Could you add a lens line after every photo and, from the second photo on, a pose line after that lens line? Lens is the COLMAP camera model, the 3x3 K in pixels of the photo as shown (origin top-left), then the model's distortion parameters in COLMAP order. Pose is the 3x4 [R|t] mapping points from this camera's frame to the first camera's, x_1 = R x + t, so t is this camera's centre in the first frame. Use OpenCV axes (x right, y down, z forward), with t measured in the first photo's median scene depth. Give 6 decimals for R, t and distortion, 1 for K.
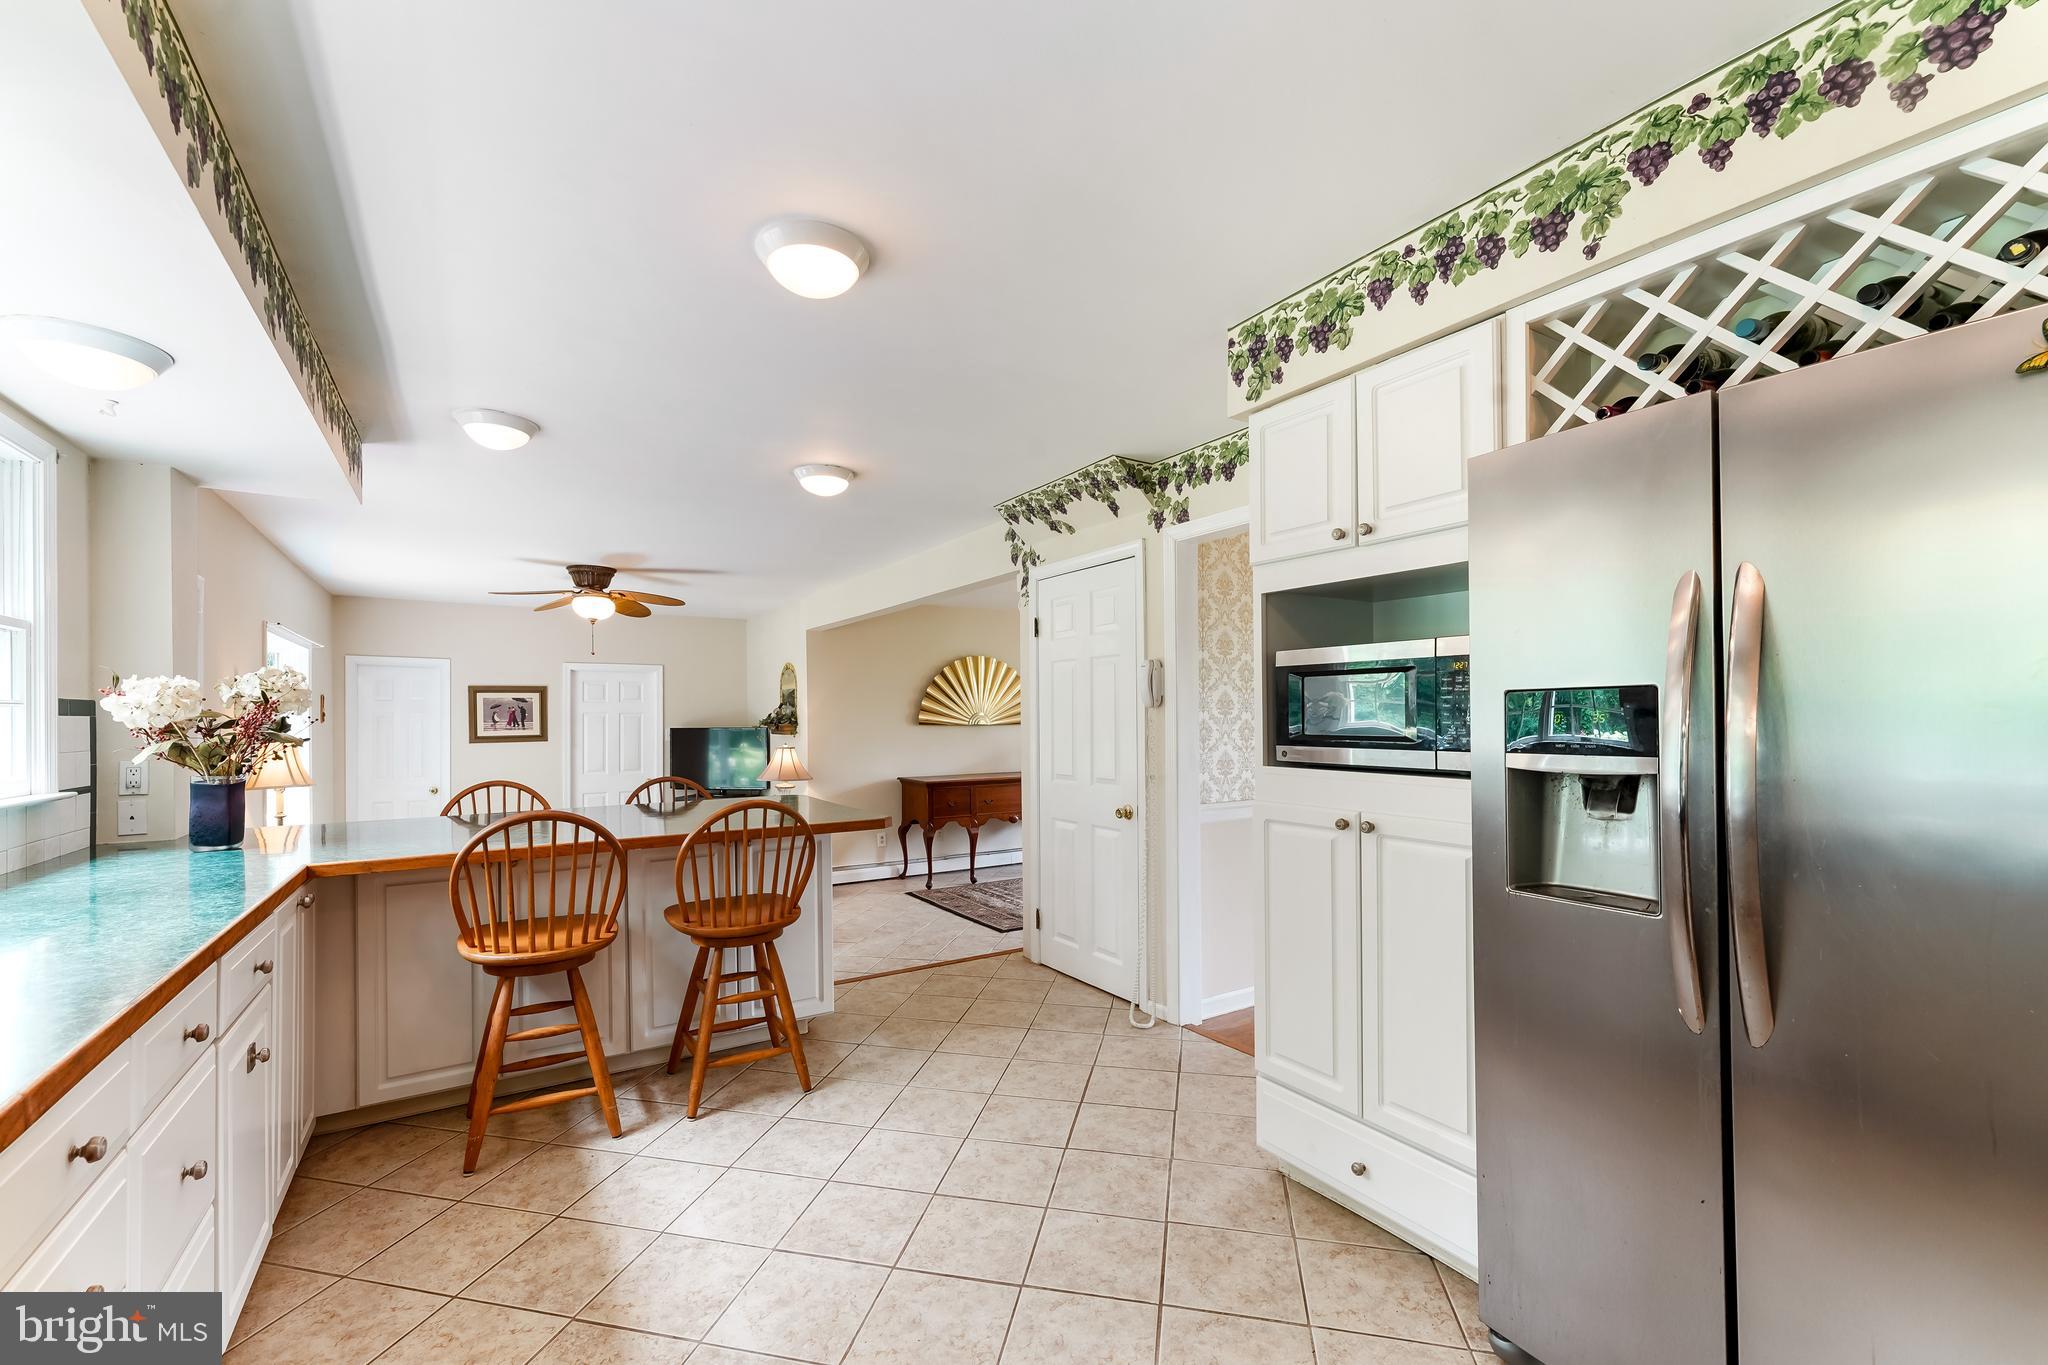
lens RADIAL K [[837.1, 0, 1011.7], [0, 837.1, 718.8], [0, 0, 1]] dist [0.002130, 0.001763]
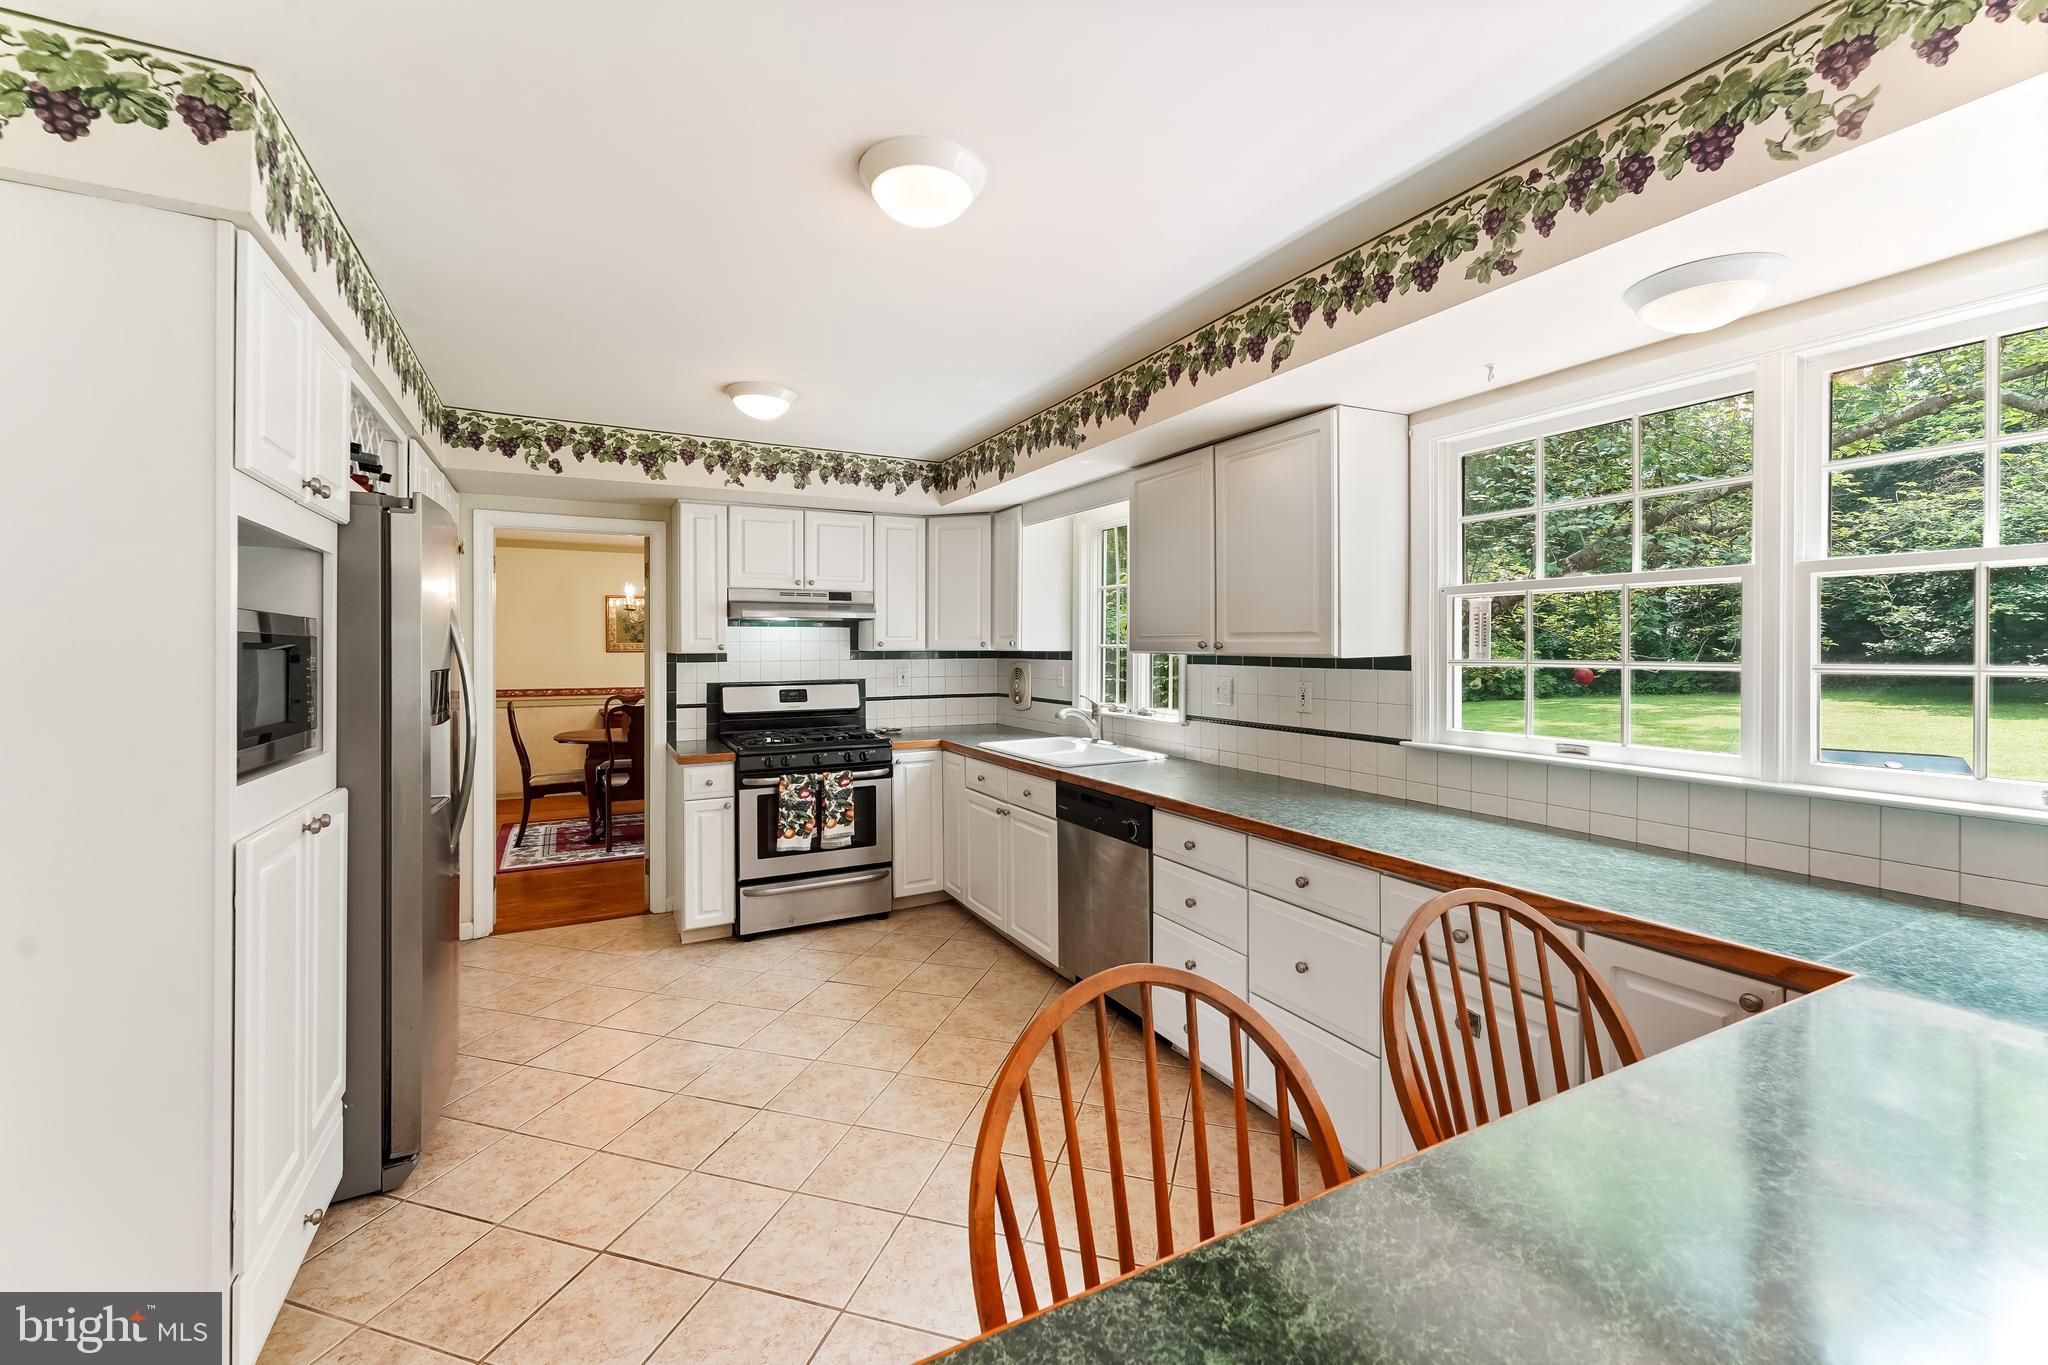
lens RADIAL K [[837.1, 0, 1007.6], [0, 837.1, 644.1], [0, 0, 1]] dist [0.002130, 0.001763]
pose [[-0.995665, 0.009355, 0.092542, -0.263361], [0.008834, 0.999943, -0.006038, -0.033361], [-0.092594, -0.005194, -0.995690, 1.213876]]
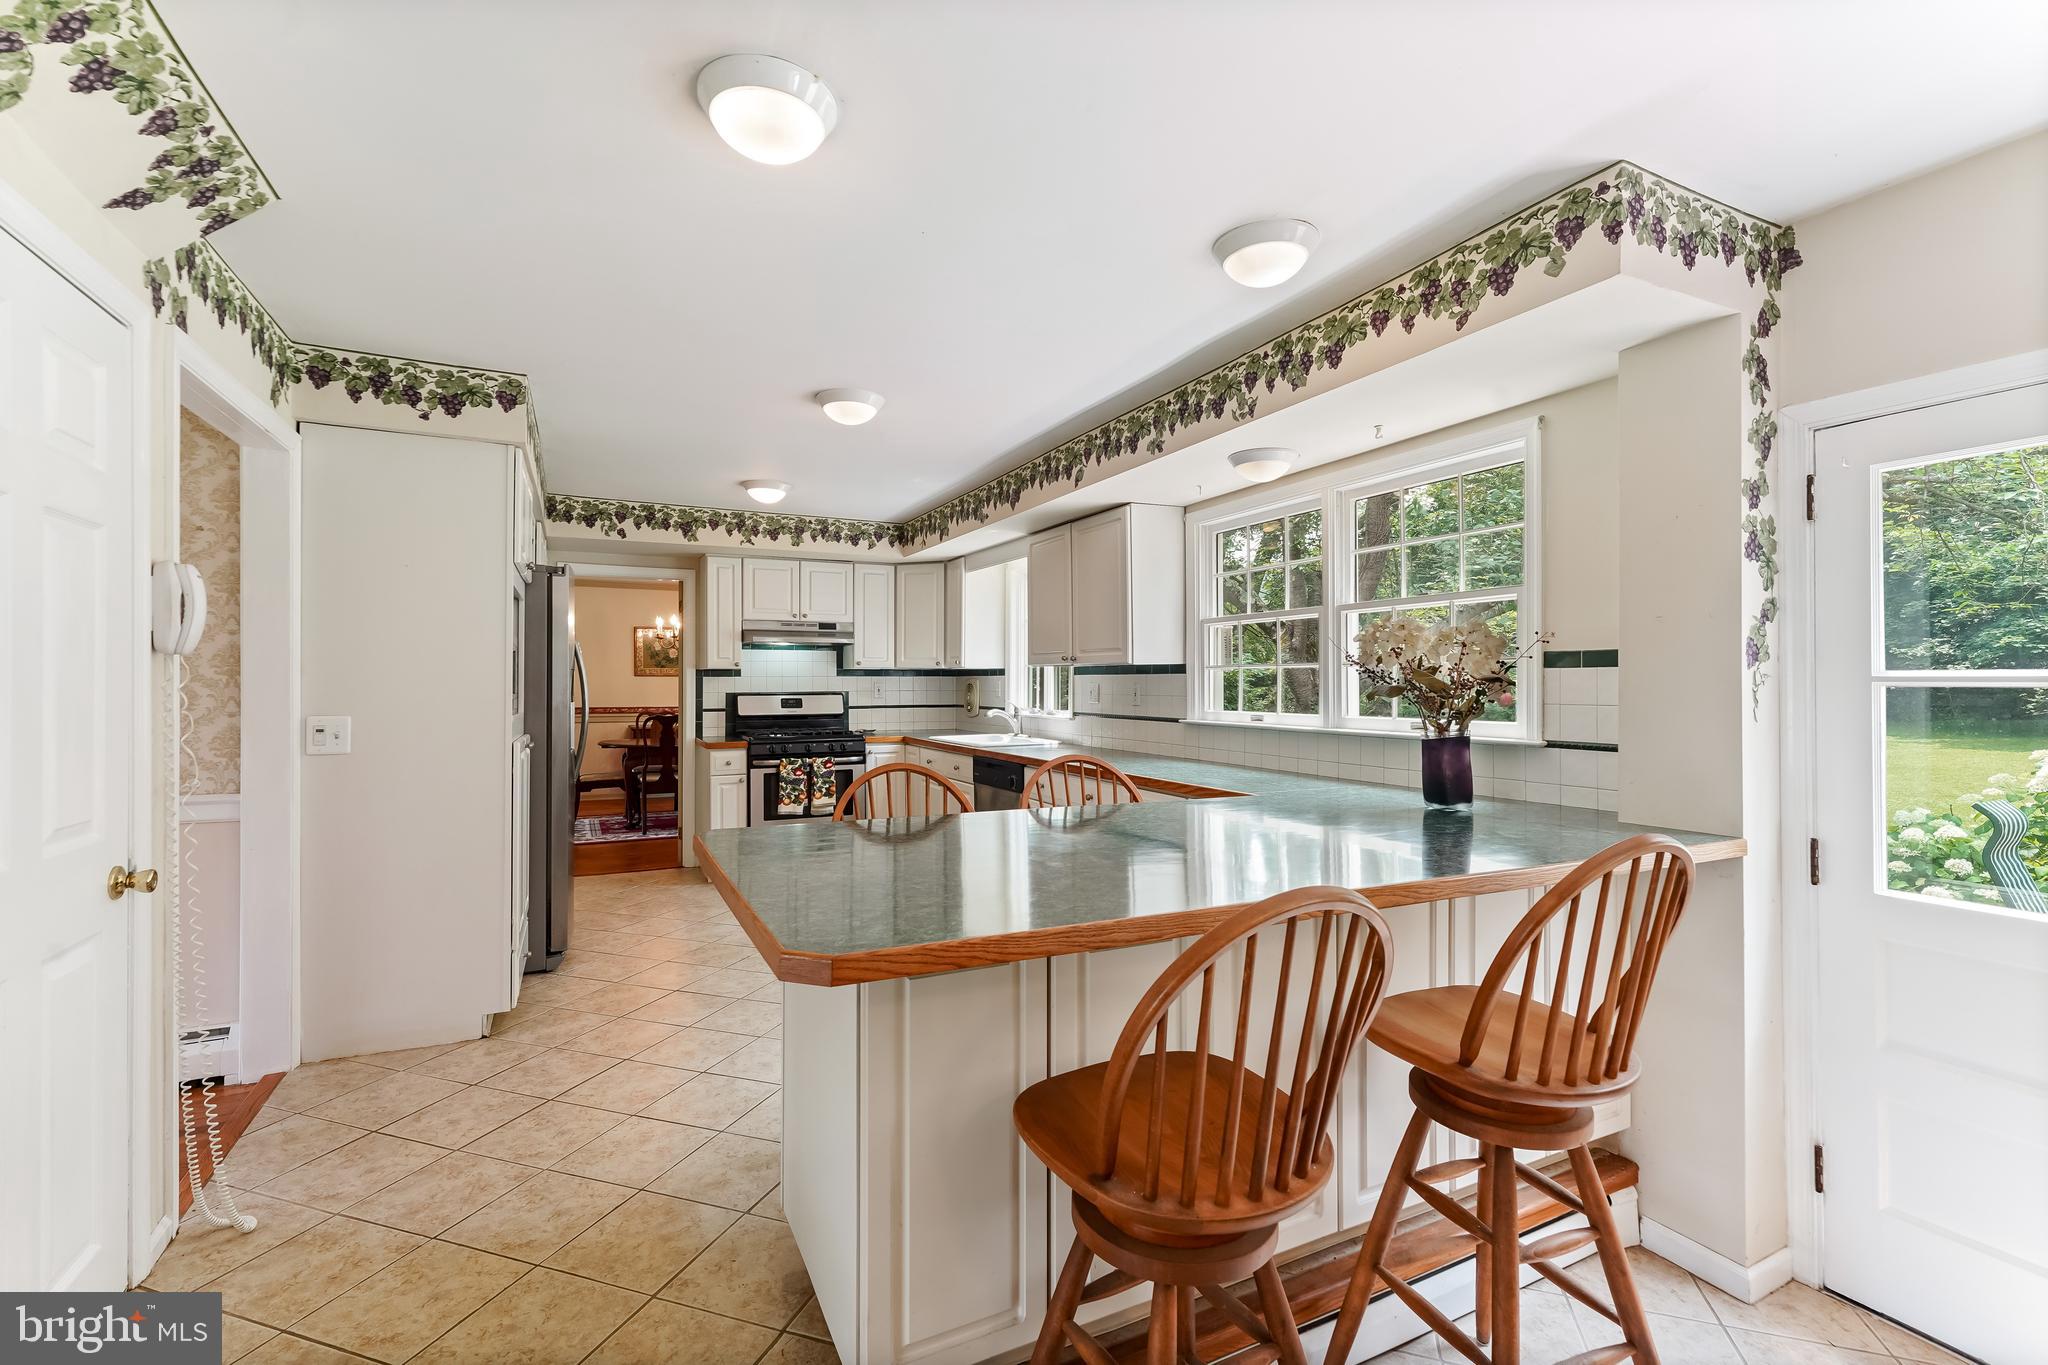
lens RADIAL K [[883.2, 0, 1010.8], [0, 883.2, 674.7], [0, 0, 1]] dist [-0.011038, 0.001123]
pose [[-0.993511, 0.008982, 0.113377, -0.485318], [0.007712, 0.999903, -0.011640, 0.009776], [-0.113470, -0.010690, -0.993484, 1.747236]]
